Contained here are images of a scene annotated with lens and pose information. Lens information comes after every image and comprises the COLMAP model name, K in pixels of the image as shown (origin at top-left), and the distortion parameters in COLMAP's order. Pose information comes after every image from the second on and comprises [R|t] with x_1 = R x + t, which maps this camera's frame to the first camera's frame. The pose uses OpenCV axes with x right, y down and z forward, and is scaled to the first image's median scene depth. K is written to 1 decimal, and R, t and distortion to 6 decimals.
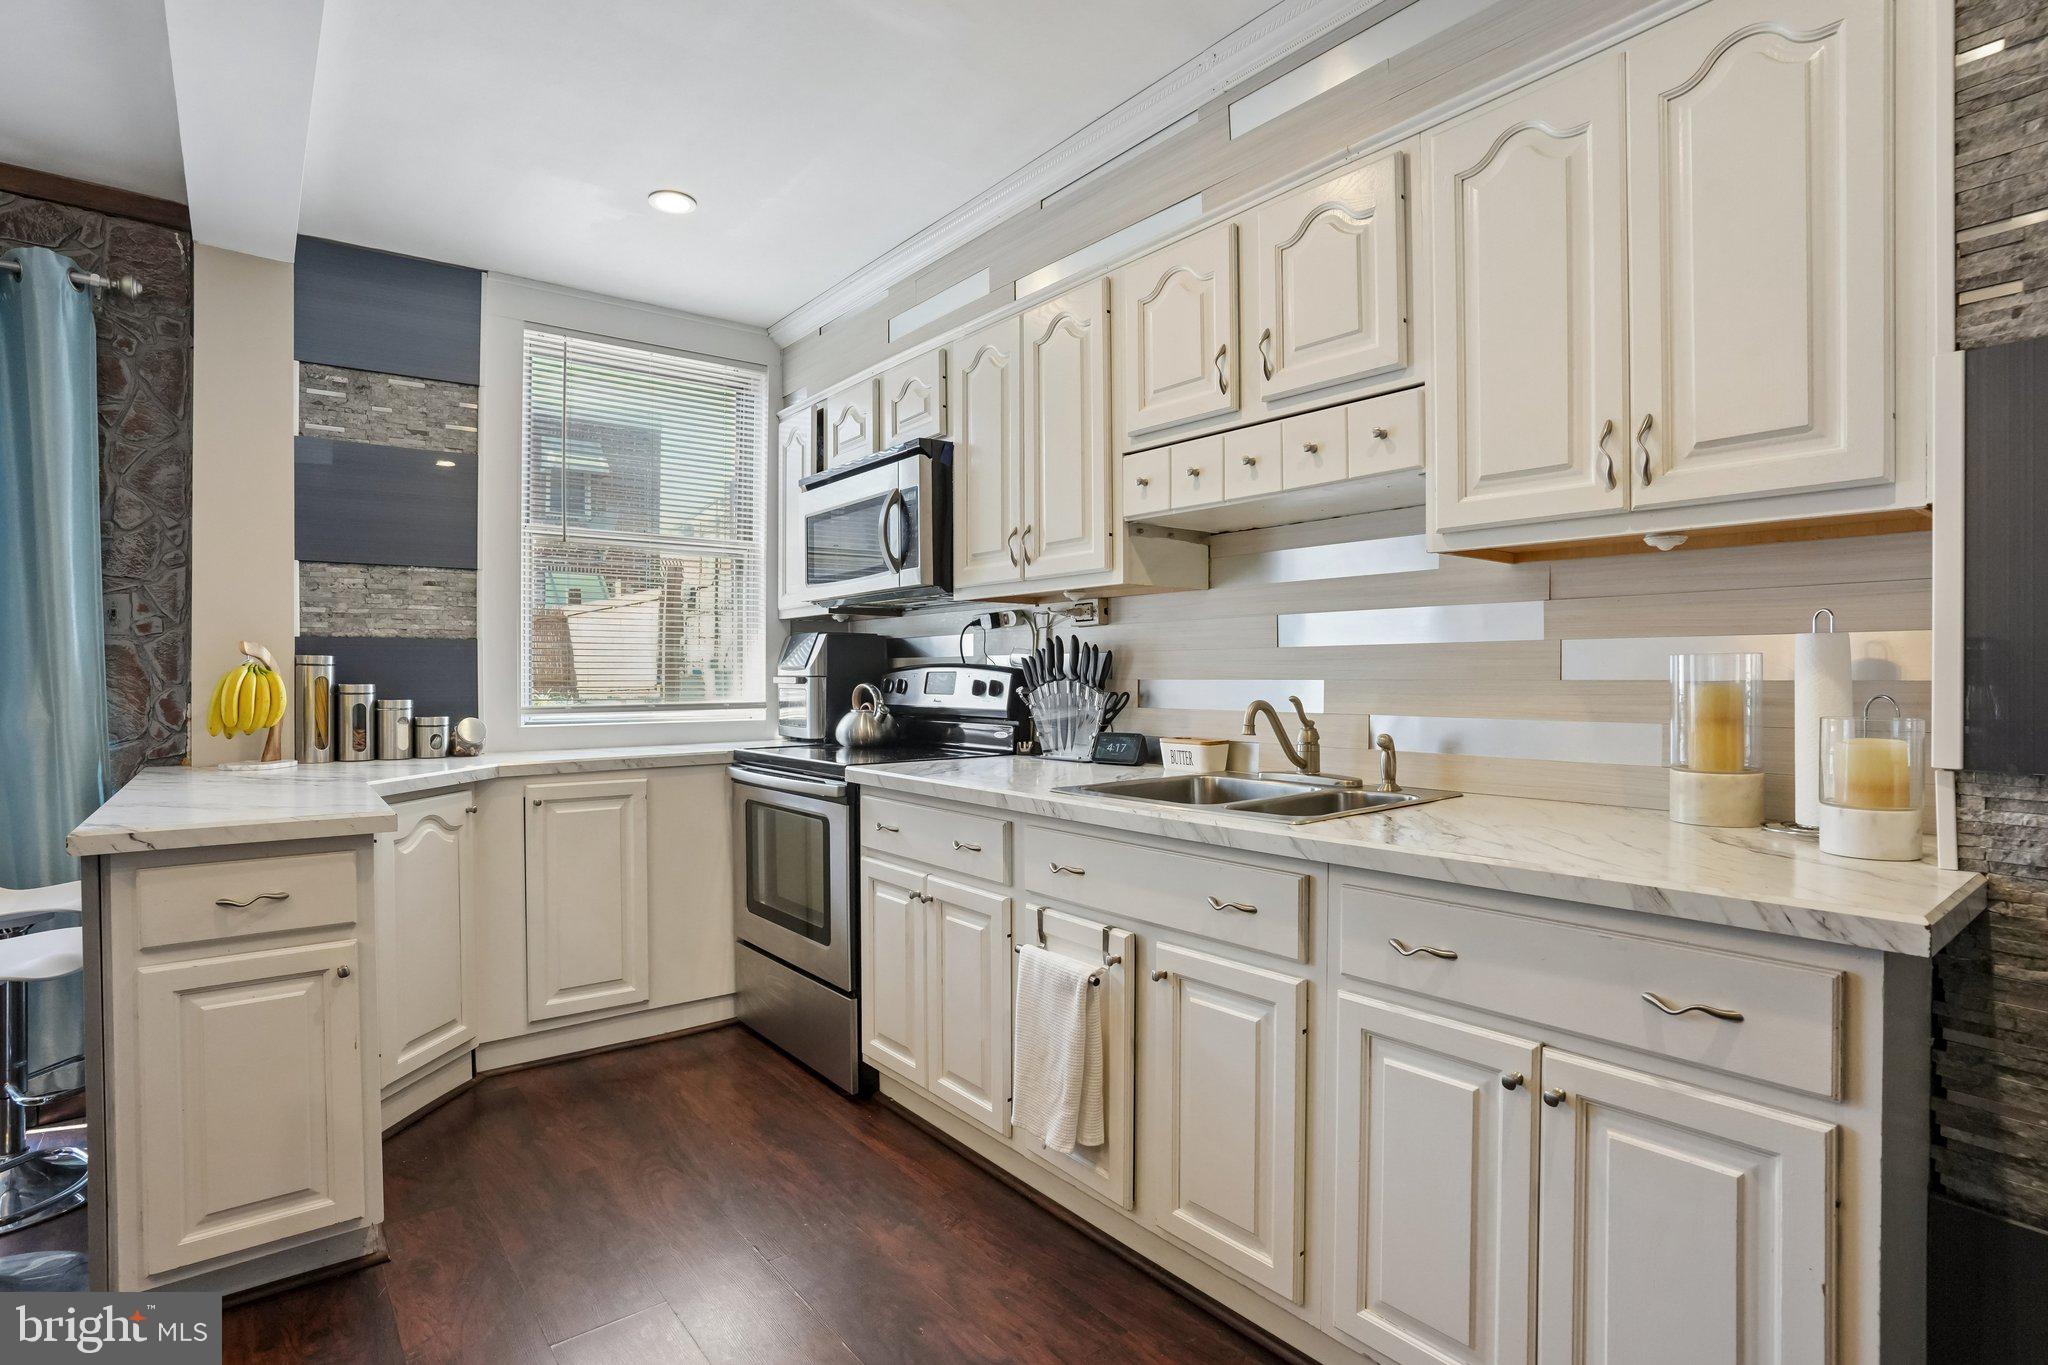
lens RADIAL K [[1004.4, 0, 1024.3], [0, 1004.4, 687.2], [0, 0, 1]] dist [-0.063654, 0.022864]
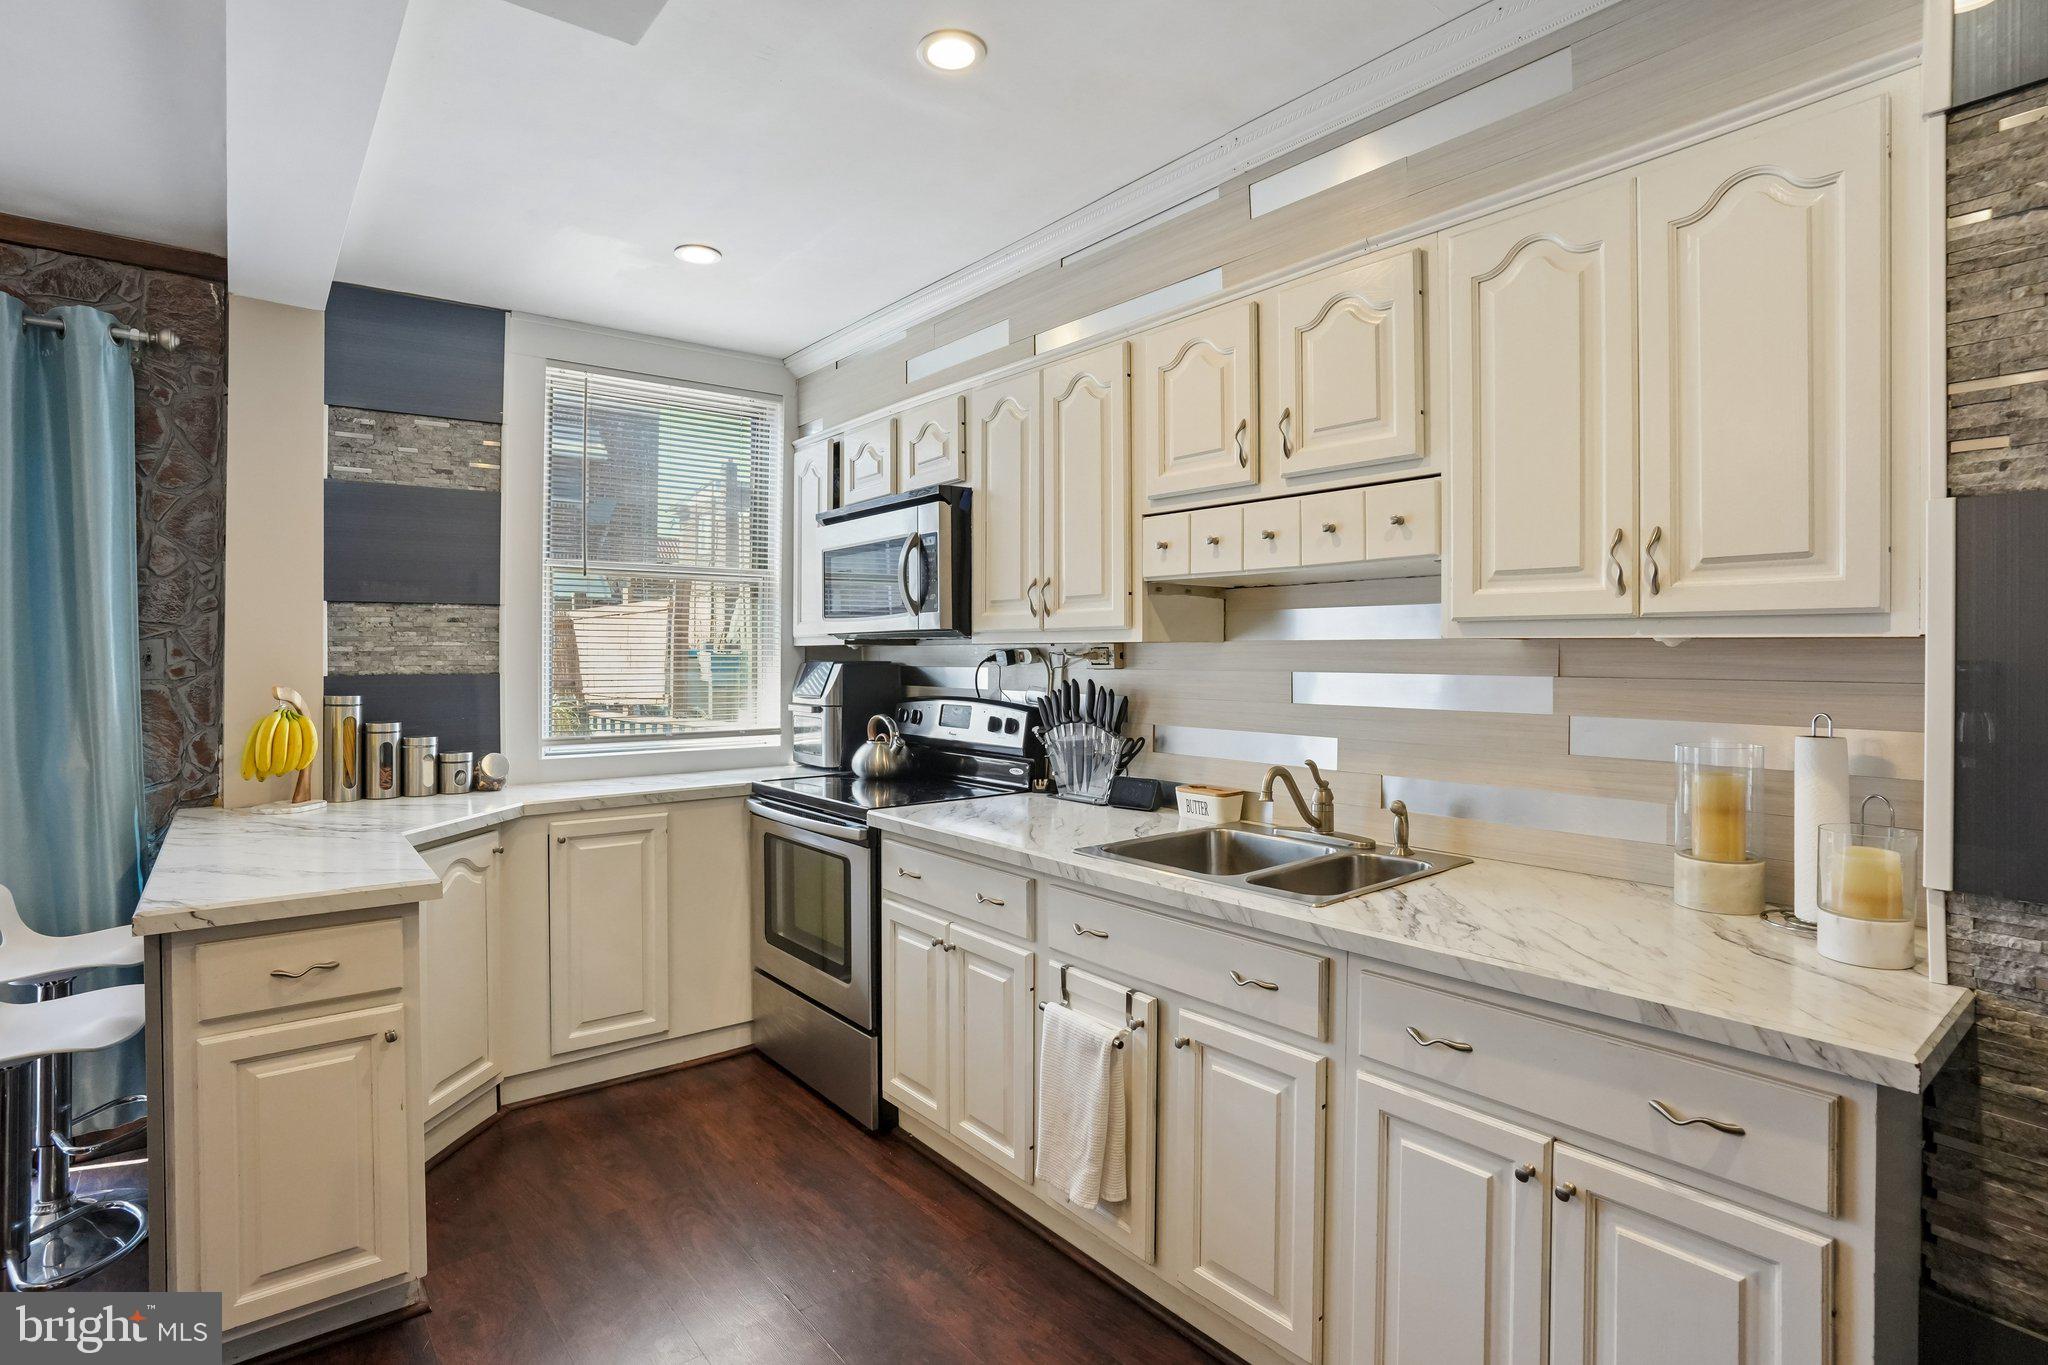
lens RADIAL K [[1010.6, 0, 1022.5], [0, 1010.6, 659.1], [0, 0, 1]] dist [-0.065421, 0.023378]
pose [[0.999989, 0.003185, 0.003559, -0.024605], [-0.003167, 0.999983, -0.004993, -0.072022], [-0.003574, 0.004982, 0.999981, -0.028501]]
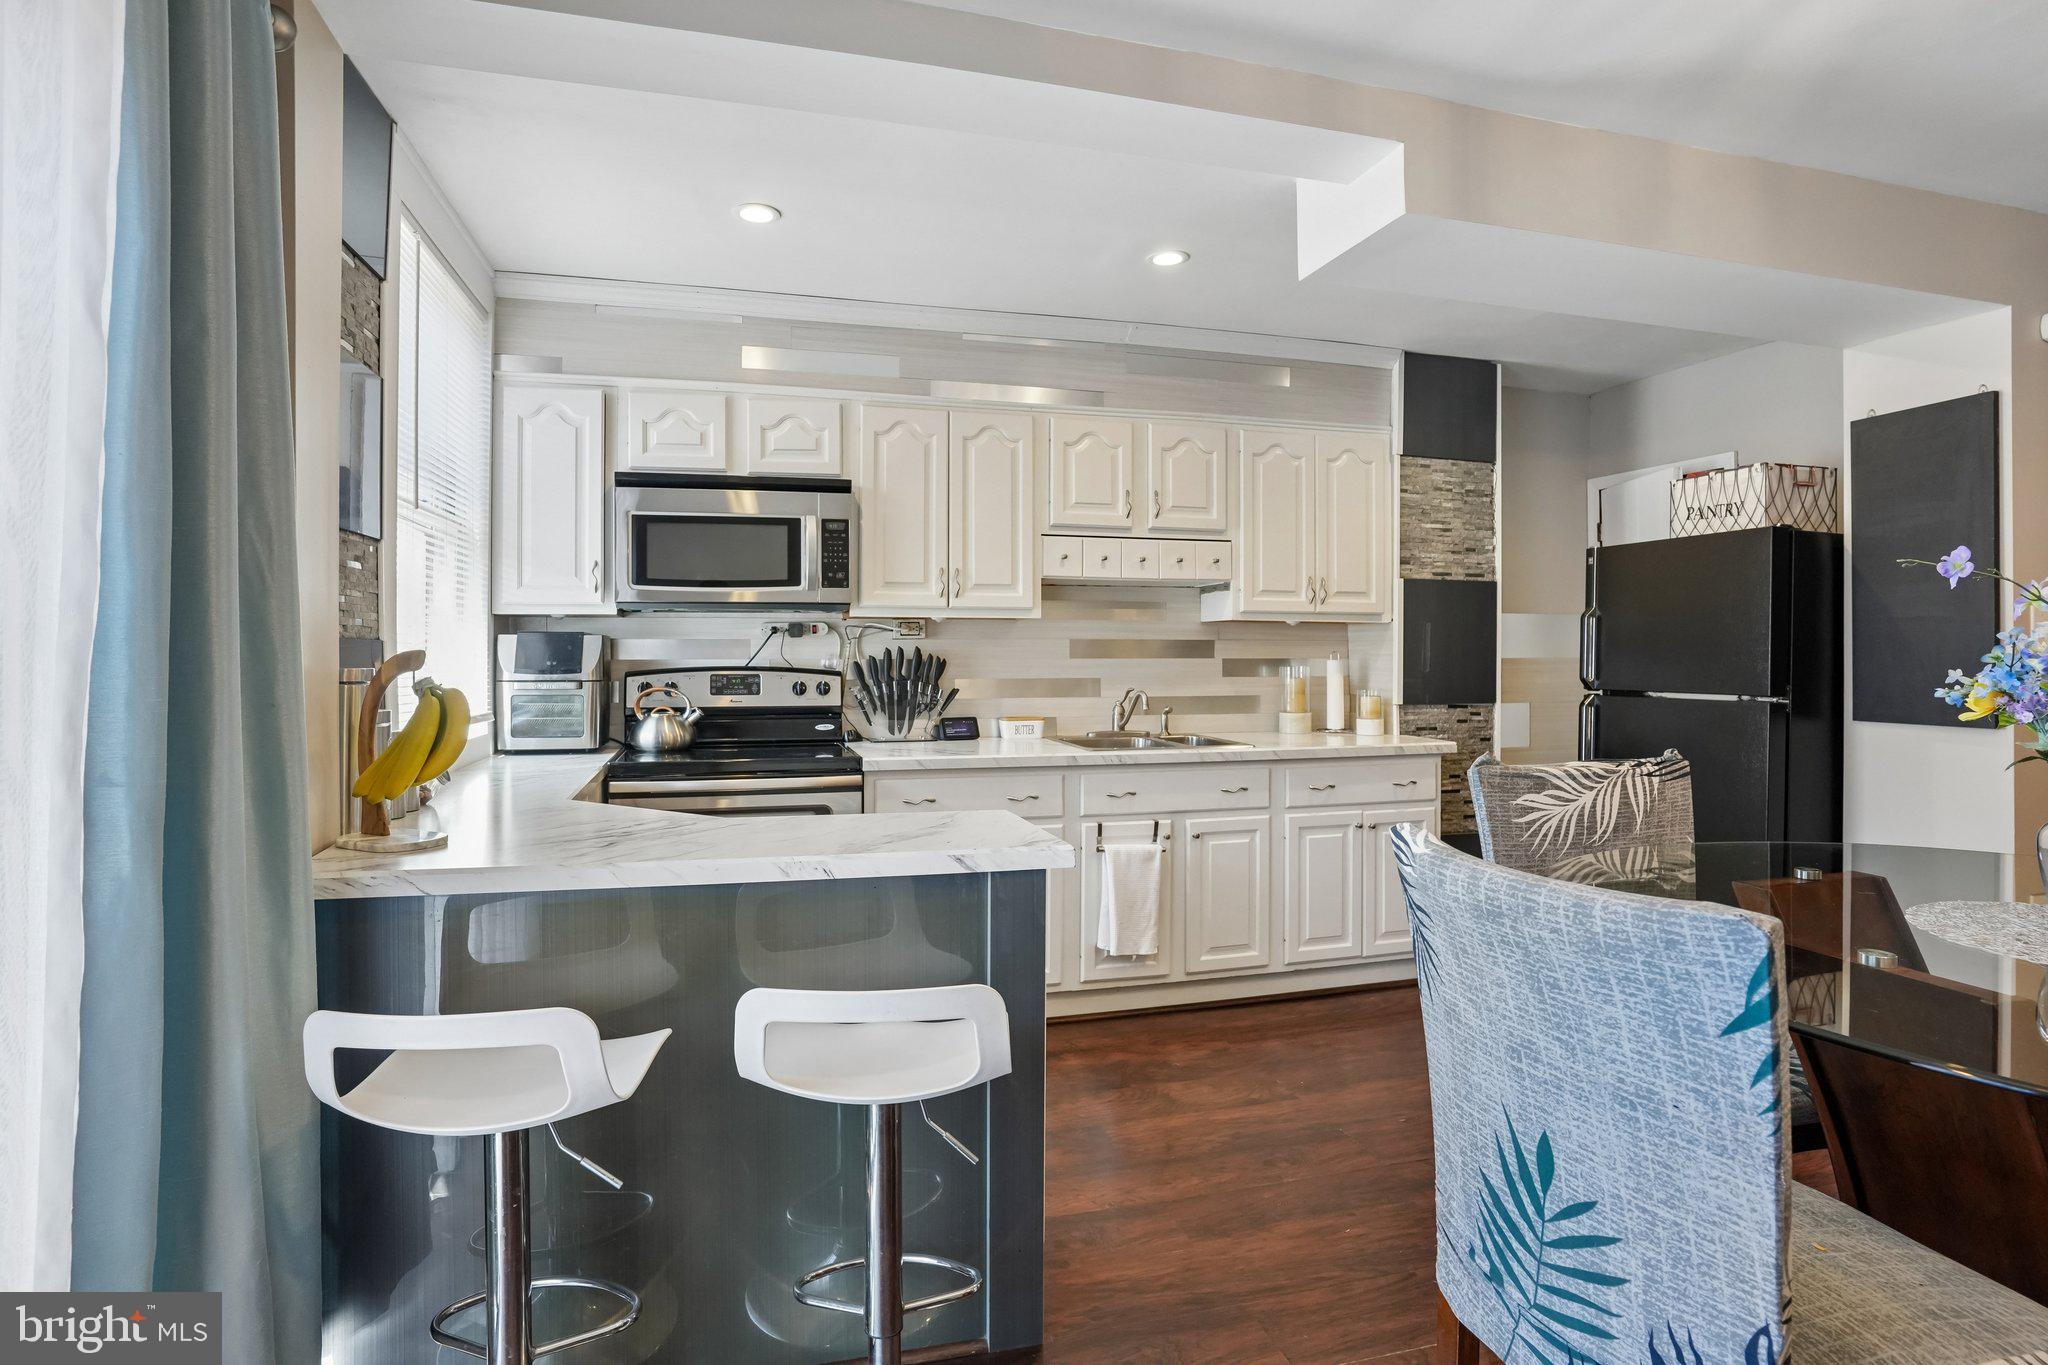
lens RADIAL K [[1039.5, 0, 1025.0], [0, 1039.5, 657.6], [0, 0, 1]] dist [-0.090416, 0.000011]
pose [[0.393276, 0.002238, 0.919418, -1.241898], [0.008747, 0.999943, -0.006176, -0.029119], [-0.919379, 0.010471, 0.393234, 0.358146]]
